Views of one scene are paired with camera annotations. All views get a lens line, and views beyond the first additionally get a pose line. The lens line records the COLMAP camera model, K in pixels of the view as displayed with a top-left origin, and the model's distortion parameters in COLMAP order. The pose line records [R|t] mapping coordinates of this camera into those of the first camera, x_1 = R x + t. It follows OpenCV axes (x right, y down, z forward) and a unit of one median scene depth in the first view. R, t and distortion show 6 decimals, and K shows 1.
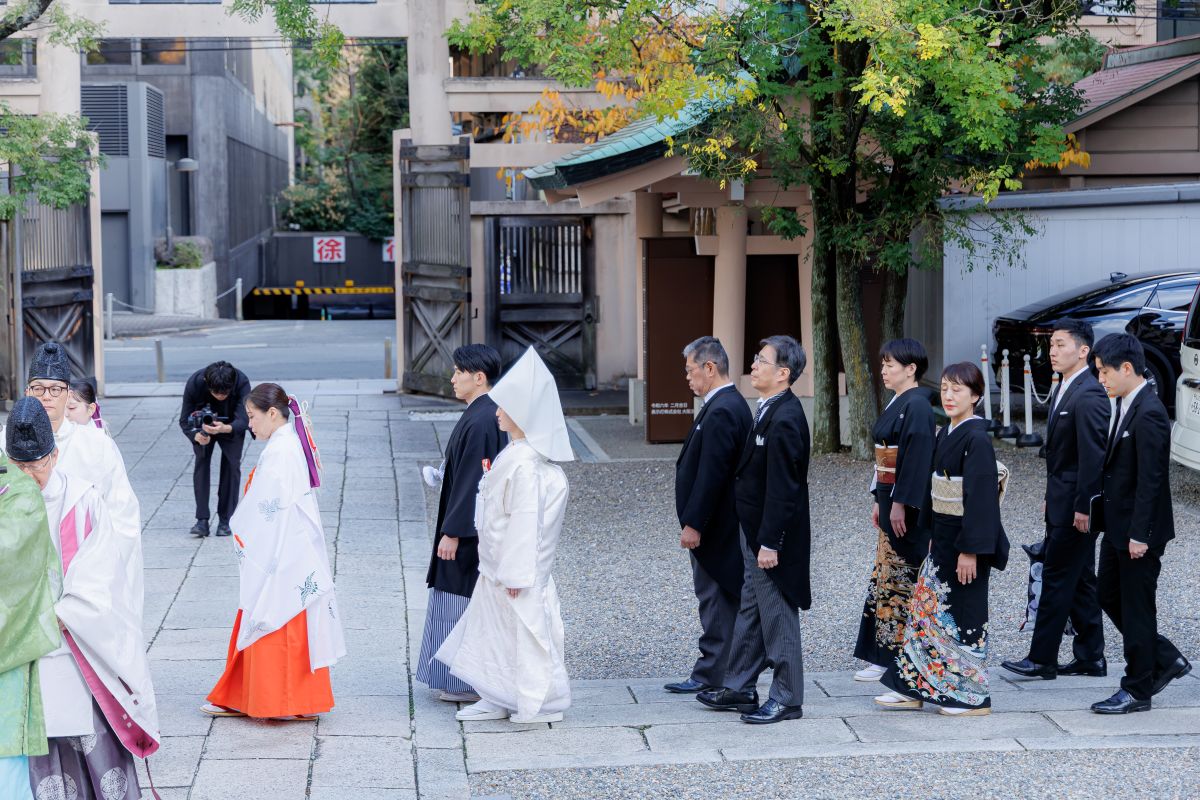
lens RADIAL K [[1100.6, 0, 600.0], [0, 1100.6, 435.4], [0, 0, 1]] dist [0.003121, 0.018373]
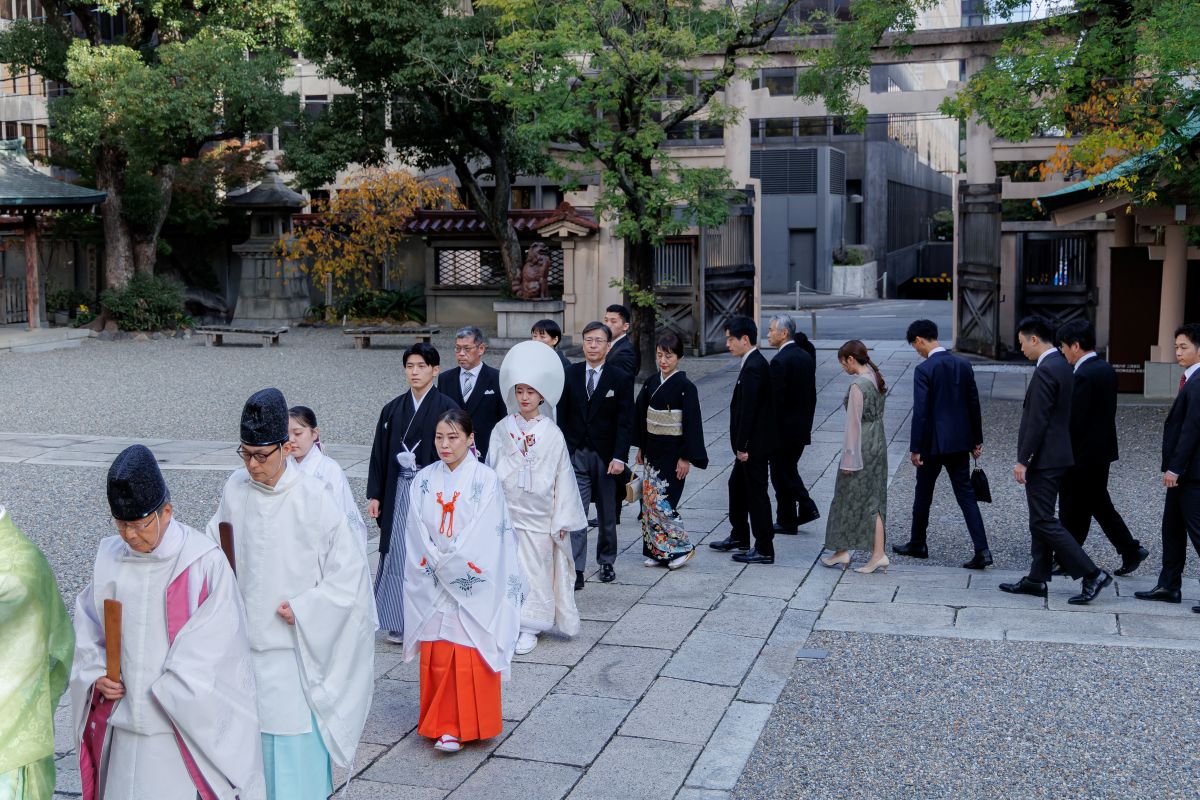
lens RADIAL K [[814.3, 0, 600.0], [0, 814.3, 400.0], [0, 0, 1]] dist [0.002699, 0.000231]
pose [[0.980215, 0.038128, -0.194230, -0.437697], [-0.038243, 0.999263, 0.003161, 0.042670], [0.194208, 0.004330, 0.980951, -0.172949]]
